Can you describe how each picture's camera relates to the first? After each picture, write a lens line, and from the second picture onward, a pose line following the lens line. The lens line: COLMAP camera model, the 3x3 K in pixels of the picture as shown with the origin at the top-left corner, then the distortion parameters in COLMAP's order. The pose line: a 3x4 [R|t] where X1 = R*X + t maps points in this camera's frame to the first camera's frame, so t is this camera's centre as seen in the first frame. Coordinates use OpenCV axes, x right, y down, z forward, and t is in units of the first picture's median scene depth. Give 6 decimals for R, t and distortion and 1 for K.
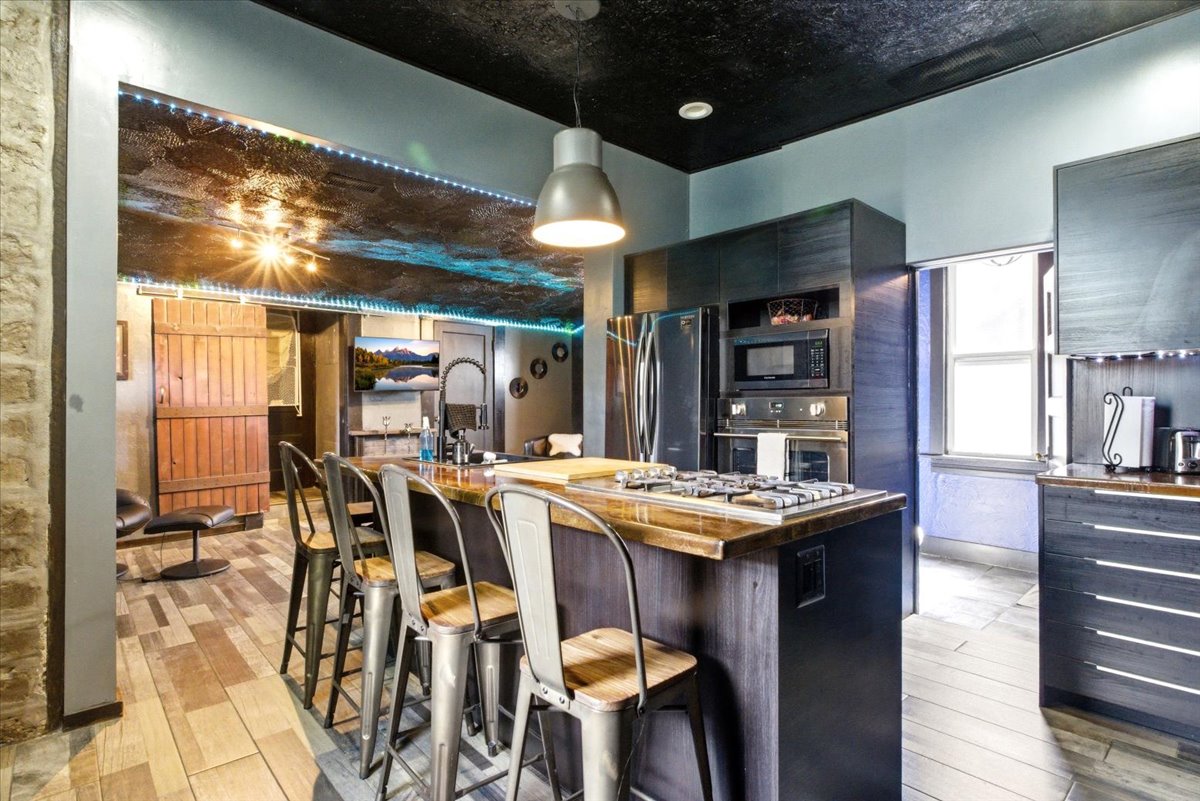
lens RADIAL K [[591.3, 0, 581.6], [0, 591.3, 382.7], [0, 0, 1]] dist [0.001777, 0.000868]
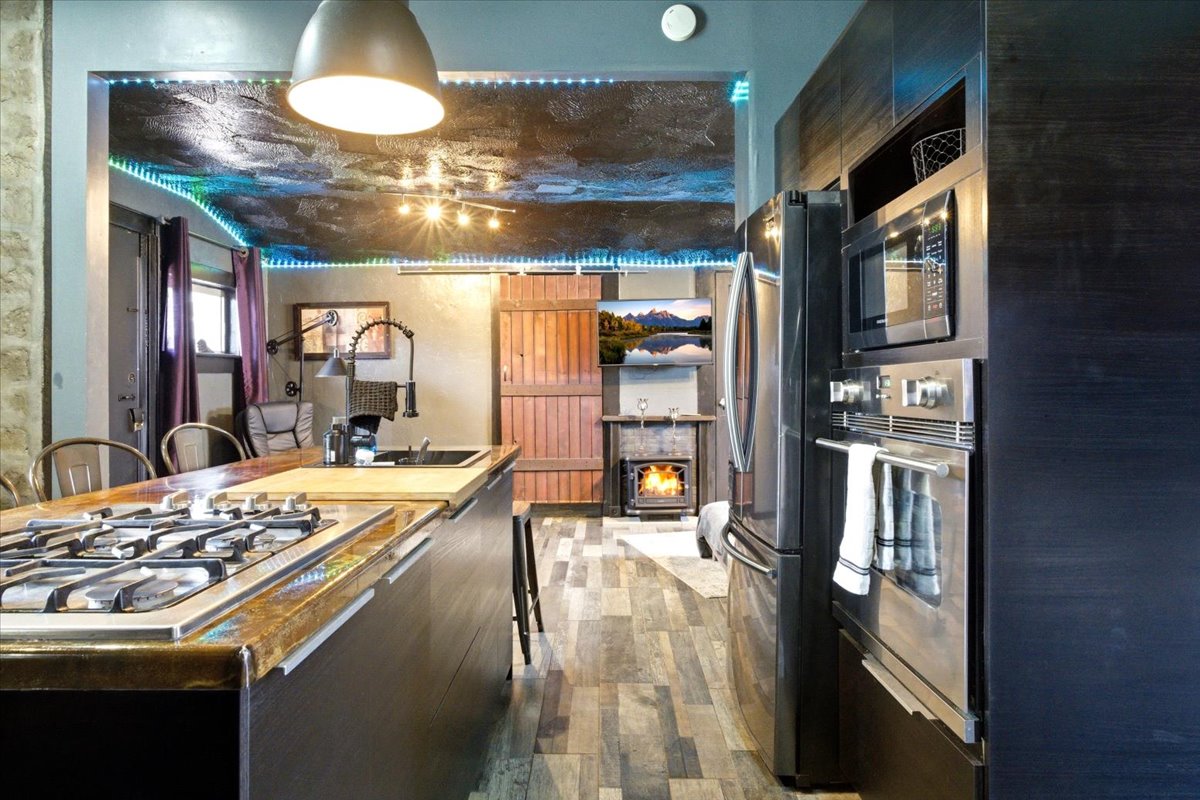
lens RADIAL K [[725.4, 0, 600.3], [0, 725.4, 362.6], [0, 0, 1]] dist [0.003051, -0.000070]
pose [[0.748662, -0.015973, -0.662760, 0.273823], [0.021181, 0.999776, -0.000169, 0.008209], [0.662614, -0.013912, 0.748832, 0.238089]]
